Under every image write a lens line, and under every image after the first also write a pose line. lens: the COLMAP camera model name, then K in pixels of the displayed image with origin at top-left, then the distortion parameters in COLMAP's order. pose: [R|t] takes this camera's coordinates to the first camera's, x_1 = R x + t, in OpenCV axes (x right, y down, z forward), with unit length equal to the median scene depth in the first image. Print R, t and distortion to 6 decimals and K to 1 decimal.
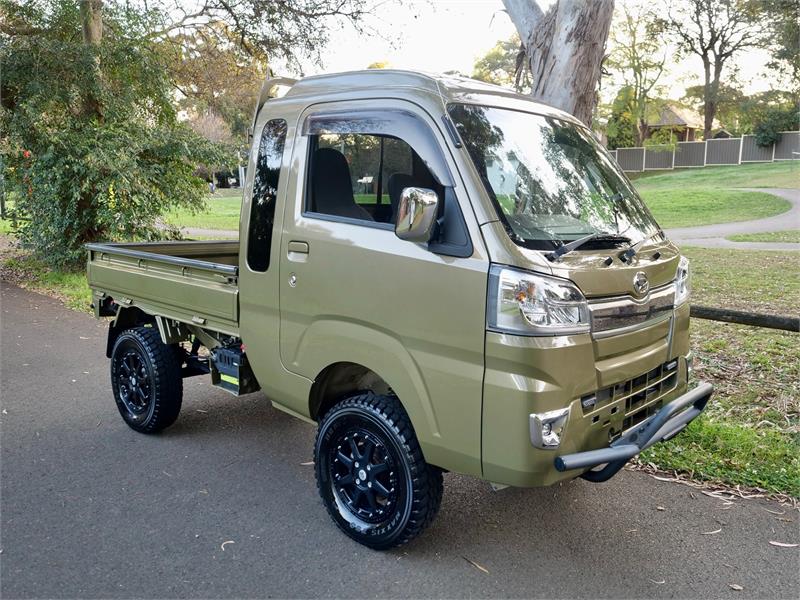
lens RADIAL K [[657.9, 0, 406.7], [0, 657.9, 298.1], [0, 0, 1]] dist [0.019077, -0.009564]
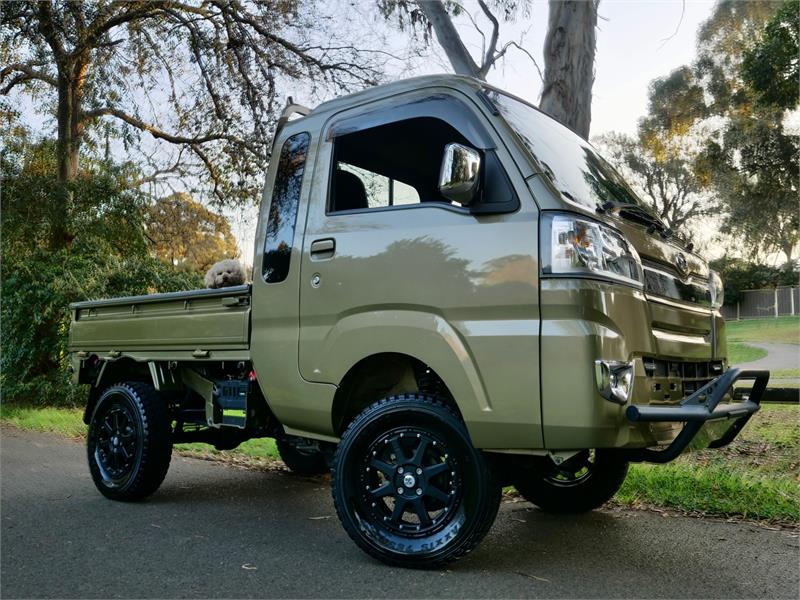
lens RADIAL K [[689.6, 0, 404.9], [0, 689.6, 304.8], [0, 0, 1]] dist [0.017184, 0.001320]
pose [[0.998651, -0.006487, 0.051522, -0.043233], [0.018651, 0.970769, -0.239291, 0.109973], [-0.048464, 0.239929, 0.969580, 0.017837]]
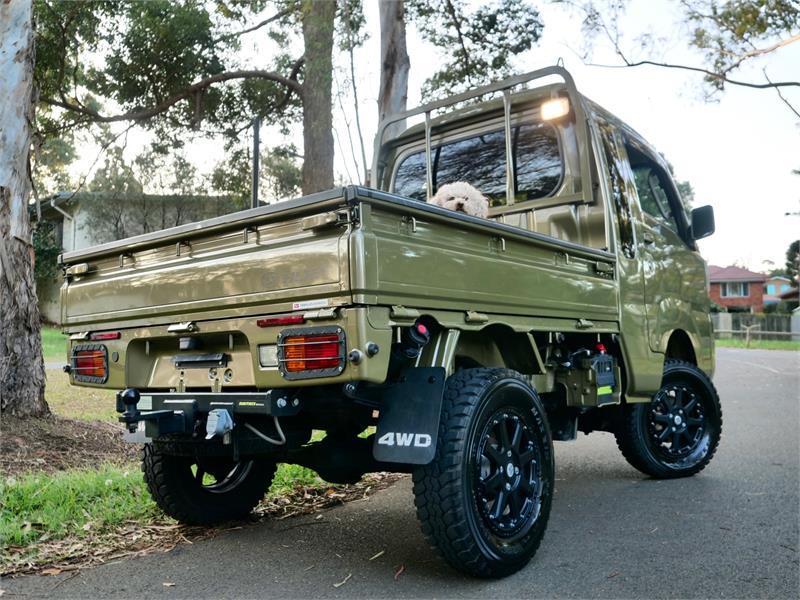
lens RADIAL K [[689.6, 0, 396.5], [0, 689.6, 298.3], [0, 0, 1]] dist [0.017184, 0.001320]
pose [[-0.061178, 0.066528, 0.995907, -0.582014], [0.172240, 0.983512, -0.055119, 0.006459], [-0.983153, 0.168163, -0.071628, 0.677163]]
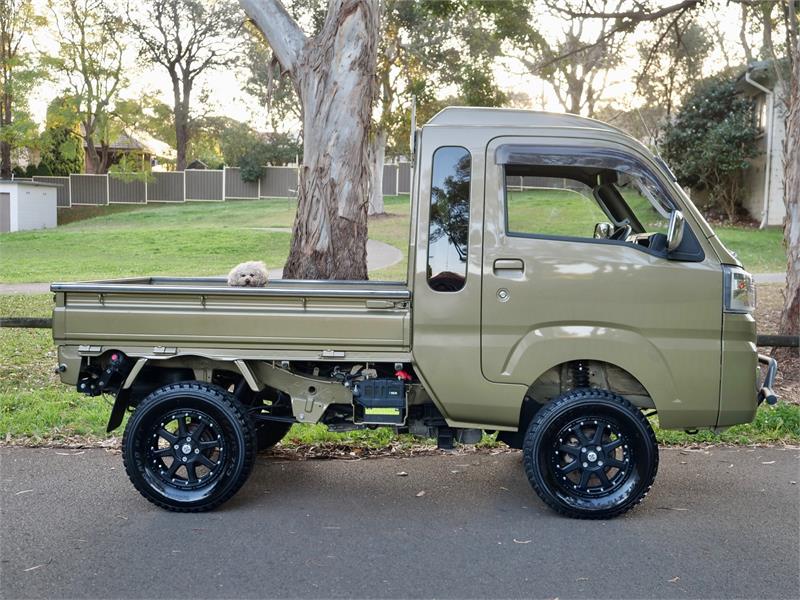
lens RADIAL K [[878.9, 0, 412.2], [0, 878.9, 303.0], [0, 0, 1]] dist [0.026790, 0.000000]
pose [[0.757527, -0.045773, 0.651197, -0.547950], [0.097800, 0.994238, -0.043883, 0.015018], [-0.645436, 0.096930, 0.757639, 0.002710]]
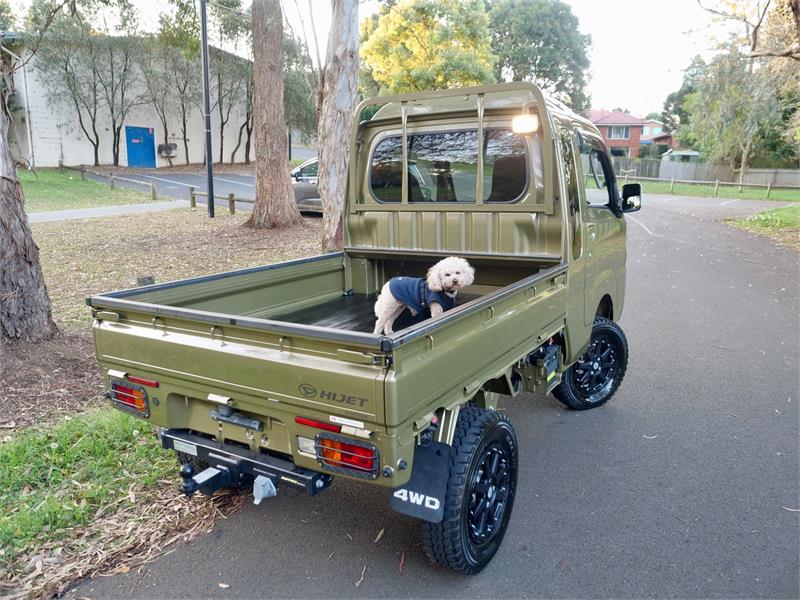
lens RADIAL K [[587.5, 0, 399.1], [0, 587.5, 293.6], [0, 0, 1]] dist [-0.004343, 0.000389]
pose [[-0.173032, -0.202291, 0.963918, -0.563973], [0.156695, 0.960561, 0.229714, -0.132306], [-0.972372, 0.190789, -0.134510, 0.693664]]
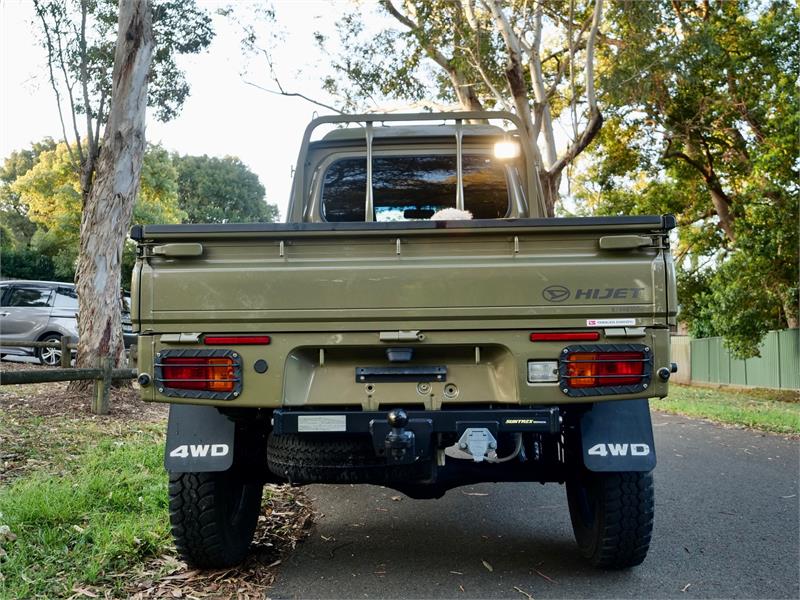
lens RADIAL K [[657.9, 0, 407.1], [0, 657.9, 294.7], [0, 0, 1]] dist [0.019077, -0.009564]
pose [[-0.630386, 0.048930, 0.774738, -0.459821], [0.104489, 0.994278, 0.022225, -0.038966], [-0.769218, 0.094963, -0.631891, 0.929310]]
